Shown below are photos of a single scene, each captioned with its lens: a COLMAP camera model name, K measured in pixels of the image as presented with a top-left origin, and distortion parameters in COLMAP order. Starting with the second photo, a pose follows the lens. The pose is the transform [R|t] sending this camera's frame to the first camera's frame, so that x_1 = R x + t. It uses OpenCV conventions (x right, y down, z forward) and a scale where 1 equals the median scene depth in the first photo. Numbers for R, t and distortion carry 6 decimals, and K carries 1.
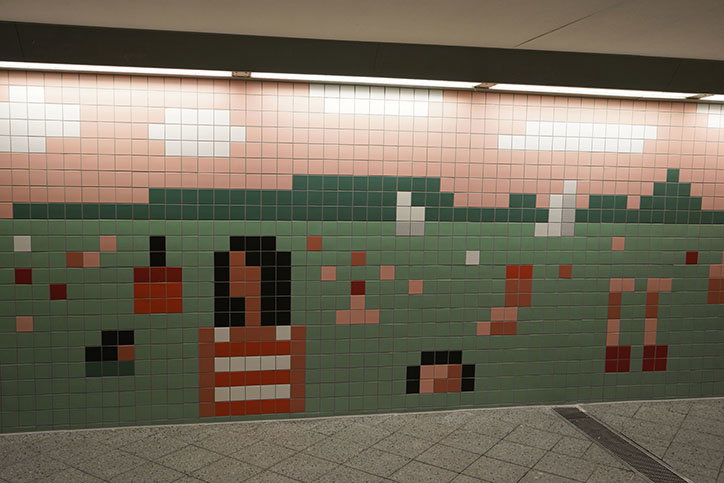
lens RADIAL K [[683.6, 0, 350.8], [0, 683.6, 232.7], [0, 0, 1]] dist [0.001176, 0.000000]
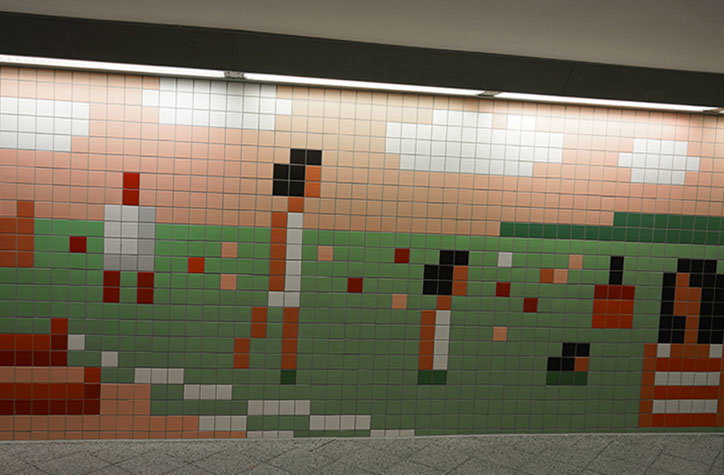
lens RADIAL K [[683.6, 0, 351.0], [0, 683.6, 228.6], [0, 0, 1]] dist [0.001176, 0.000000]
pose [[0.998657, 0.034000, -0.039081, -0.629344], [-0.034593, 0.999295, -0.014591, -0.008212], [0.038558, 0.015924, 0.999129, -0.085459]]
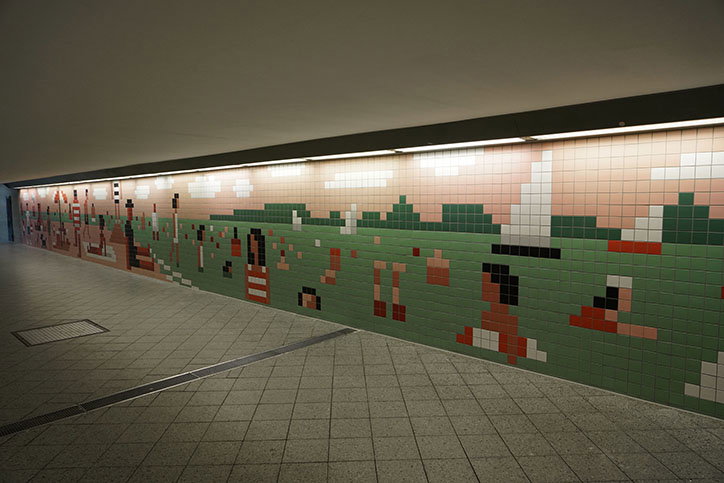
lens RADIAL K [[477.7, 0, 363.6], [0, 477.7, 234.7], [0, 0, 1]] dist [-0.021921, 0.005534]
pose [[0.585213, 0.034235, -0.810157, 1.460211], [-0.058820, 0.998269, -0.000304, 0.005061], [0.808744, 0.047831, 0.586213, 0.295470]]
